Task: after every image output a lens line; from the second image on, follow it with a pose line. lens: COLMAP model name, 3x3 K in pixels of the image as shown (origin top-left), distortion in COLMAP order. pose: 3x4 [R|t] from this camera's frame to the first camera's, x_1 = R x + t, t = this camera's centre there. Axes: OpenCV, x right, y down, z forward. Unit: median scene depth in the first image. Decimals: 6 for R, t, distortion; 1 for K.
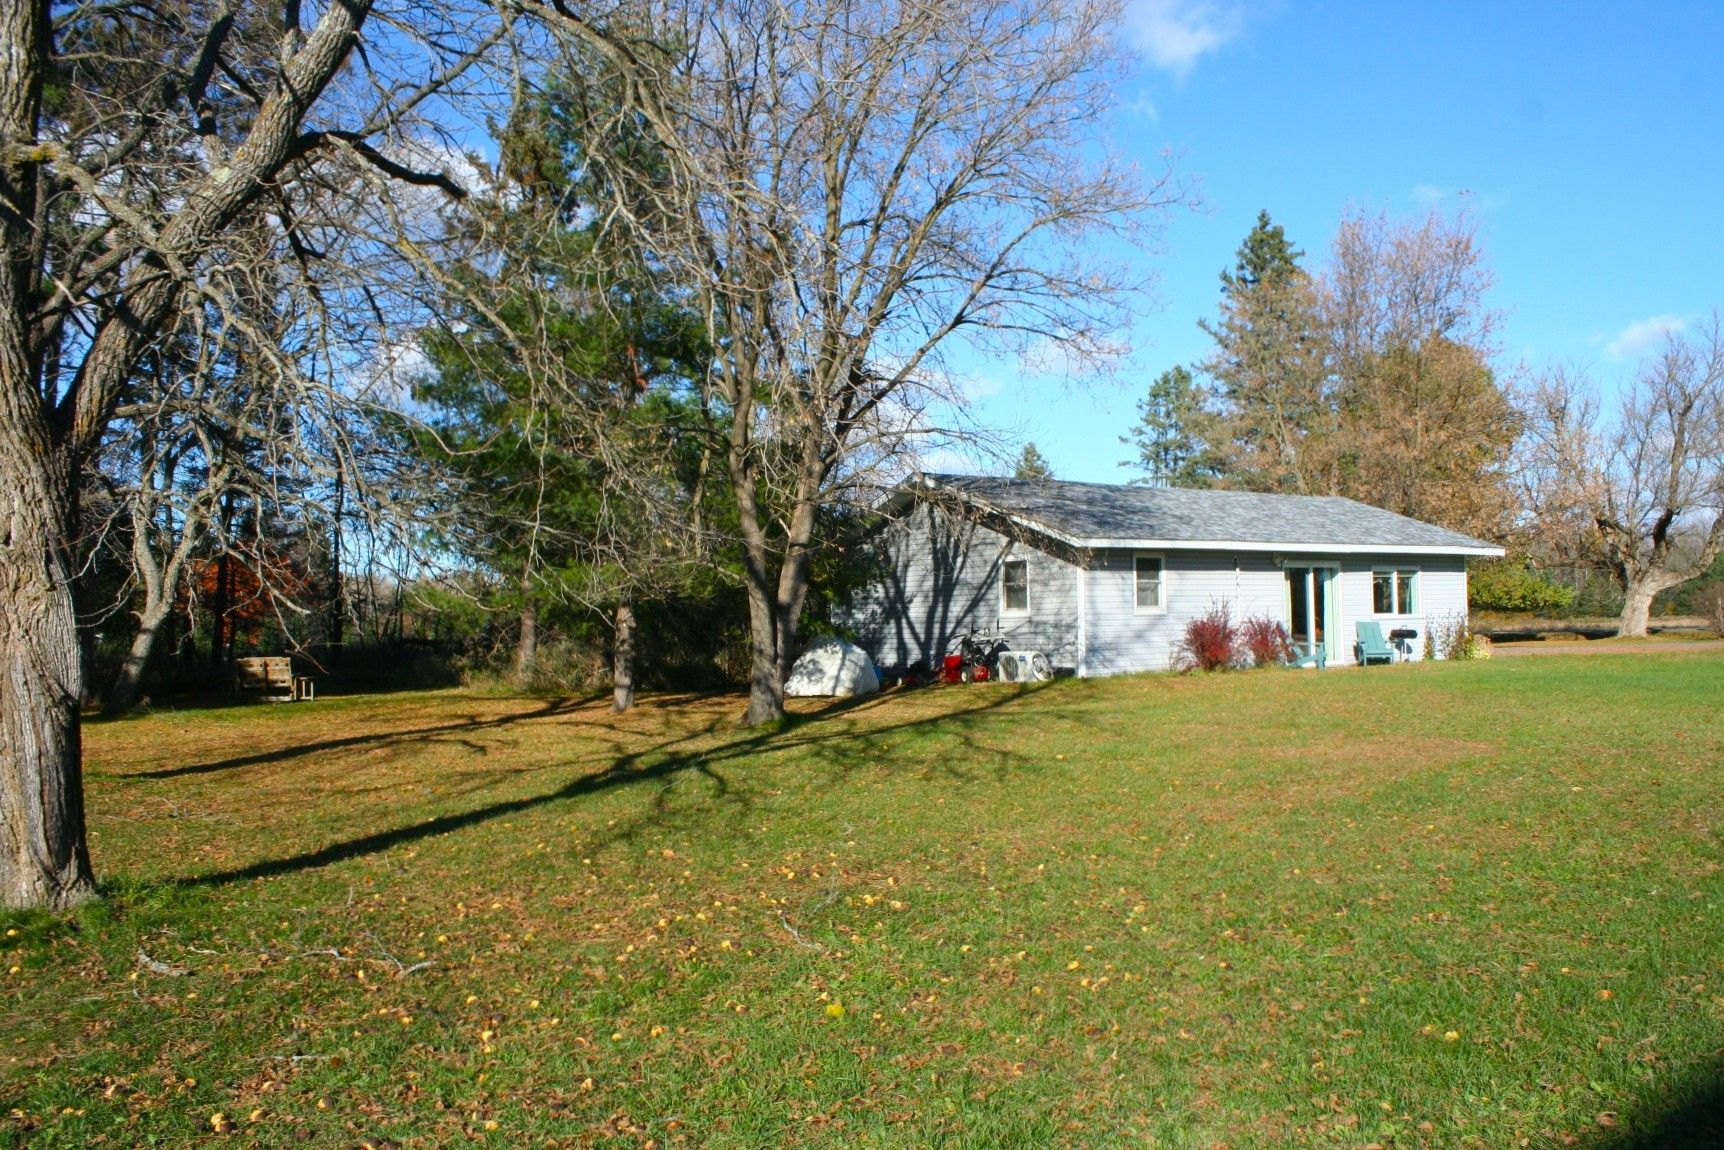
lens RADIAL K [[1471.9, 0, 862.0], [0, 1471.9, 575.0], [0, 0, 1]] dist [-0.088678, -0.001082]
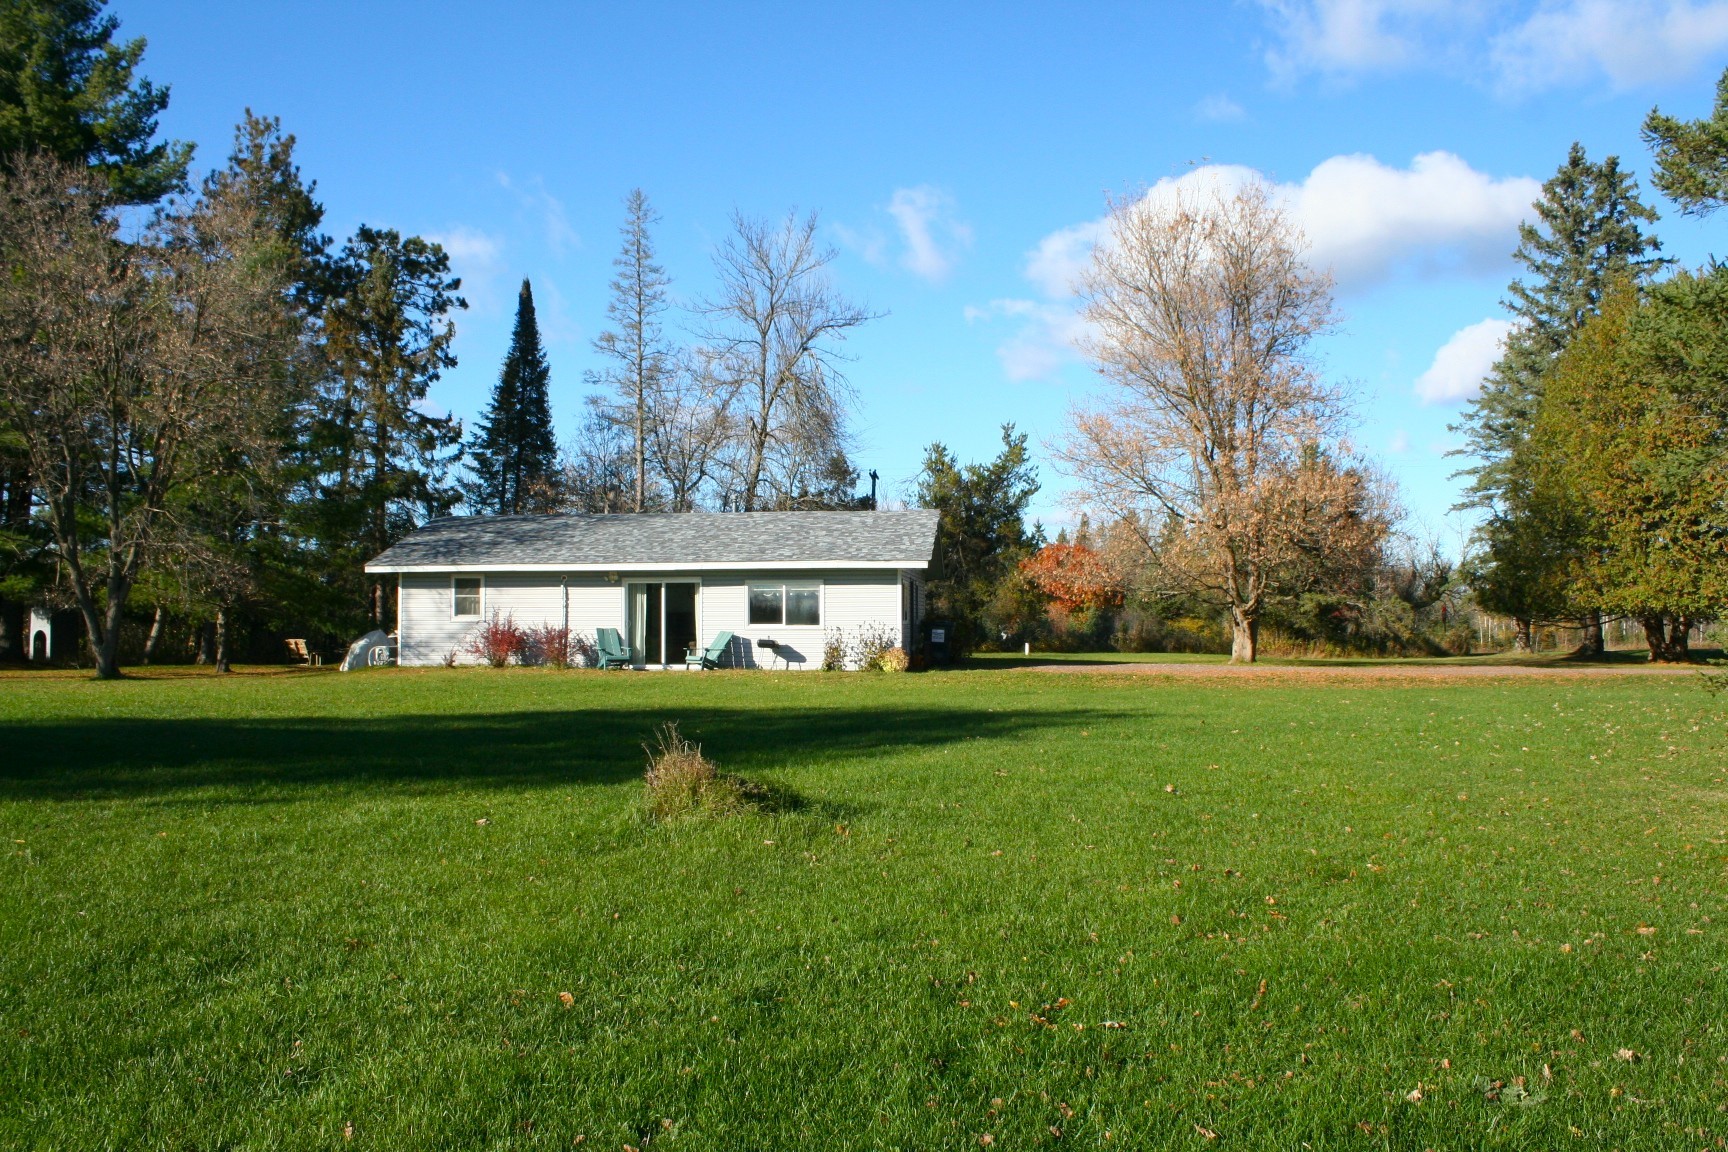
lens RADIAL K [[1475.3, 0, 864.0], [0, 1475.3, 576.0], [0, 0, 1]] dist [-0.088678, -0.001082]
pose [[0.729757, -0.005922, -0.683680, 1.351008], [0.008397, 0.999965, 0.000302, -0.010935], [0.683655, -0.005961, 0.729781, 0.283706]]
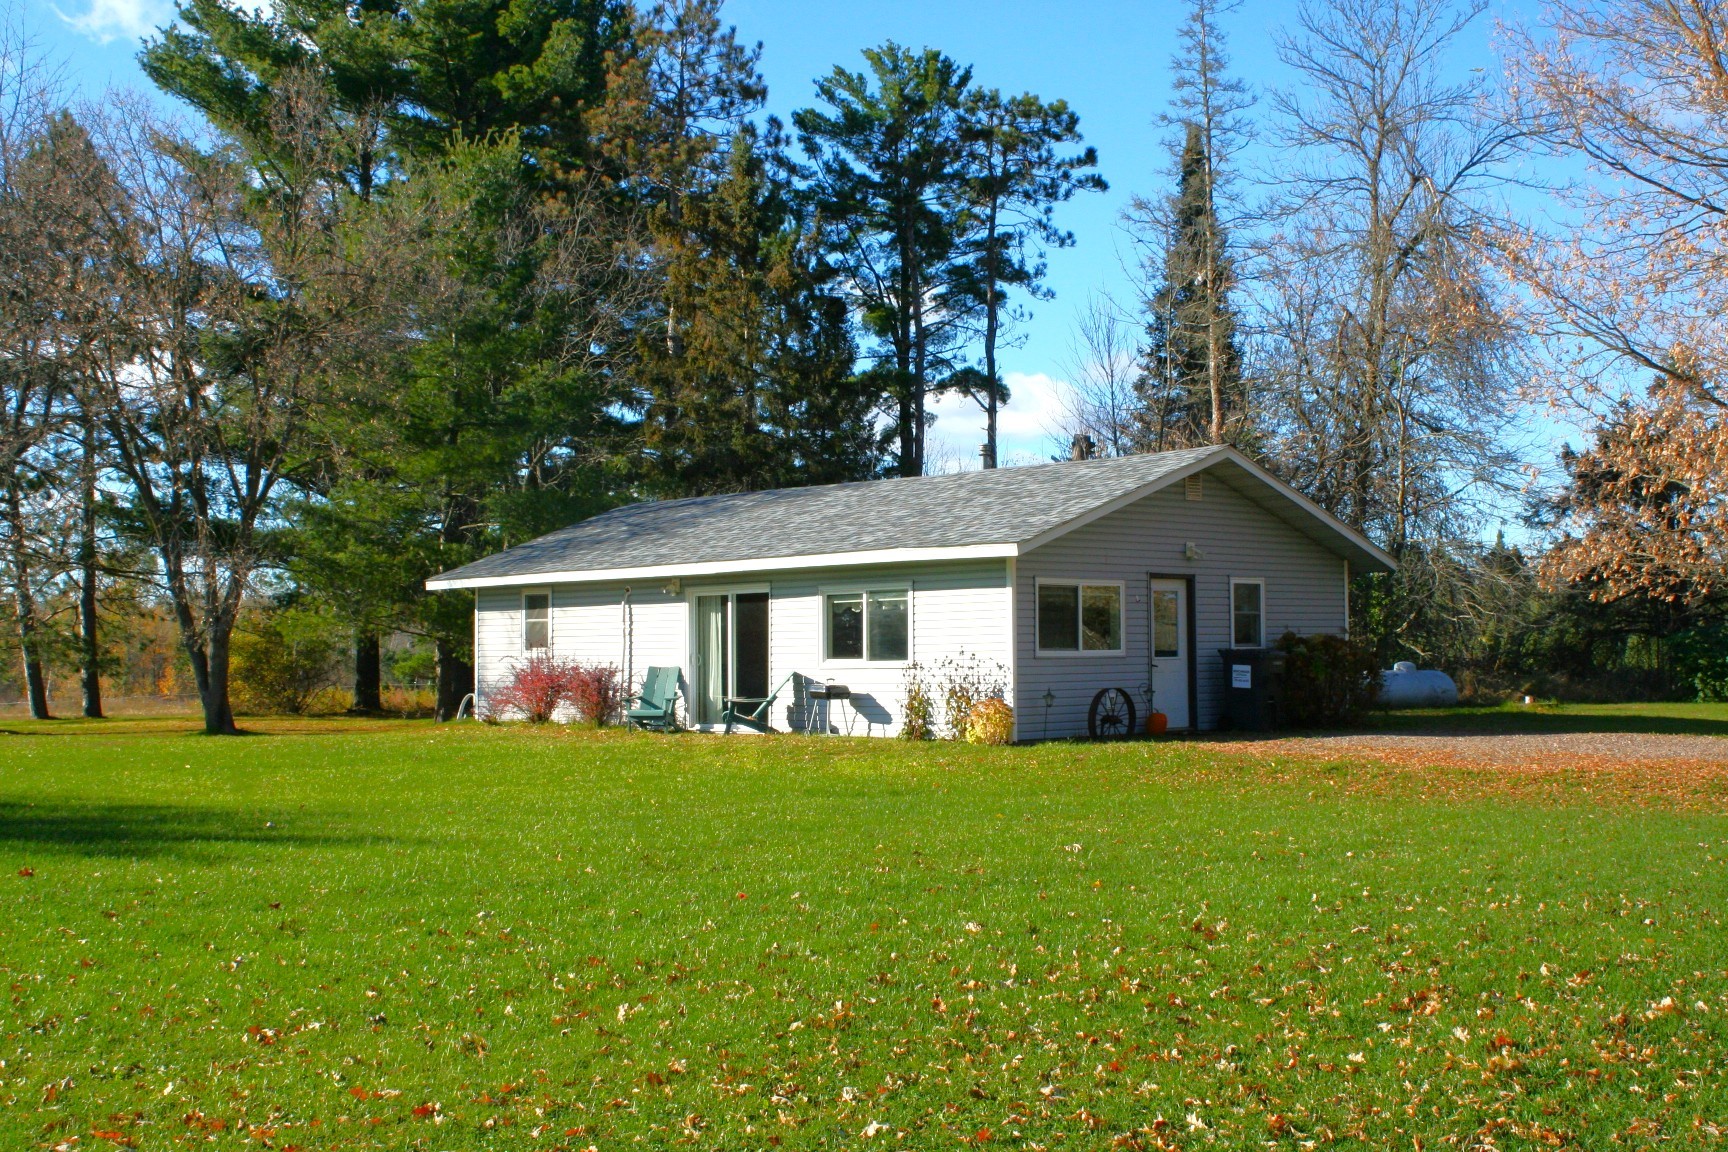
lens RADIAL K [[2053.3, 0, 862.1], [0, 2053.3, 643.3], [0, 0, 1]] dist [-0.012843, -0.007340]
pose [[0.141821, 0.009133, -0.989850, 1.468358], [0.035050, 0.999284, 0.014242, 0.007579], [0.989272, -0.036715, 0.141400, 1.018543]]
